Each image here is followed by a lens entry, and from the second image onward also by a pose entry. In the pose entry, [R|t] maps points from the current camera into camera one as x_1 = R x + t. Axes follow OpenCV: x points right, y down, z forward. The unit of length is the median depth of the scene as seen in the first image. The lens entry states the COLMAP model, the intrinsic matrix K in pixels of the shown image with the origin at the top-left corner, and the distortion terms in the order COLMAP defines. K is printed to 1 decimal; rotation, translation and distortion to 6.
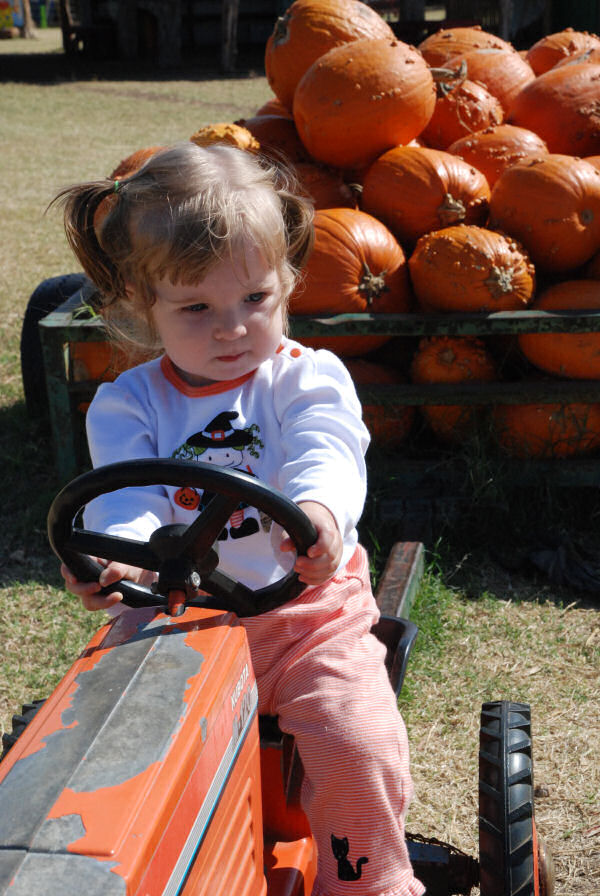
lens RADIAL K [[1731.4, 0, 299.4], [0, 1731.4, 494.1], [0, 0, 1]] dist [0.136130, 0.448062]
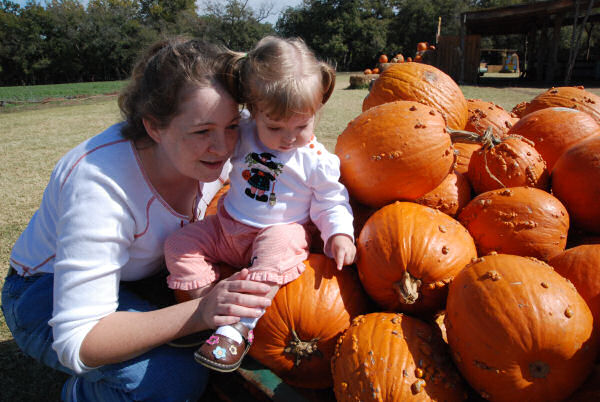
lens RADIAL K [[416.5, 0, 338.7], [0, 416.5, 201.0], [0, 0, 1]] dist [-0.063470, 0.003140]
pose [[0.828432, 0.181635, -0.529821, 0.163287], [-0.151681, 0.983363, 0.099950, -0.220548], [0.539160, -0.002438, 0.842200, 0.763509]]
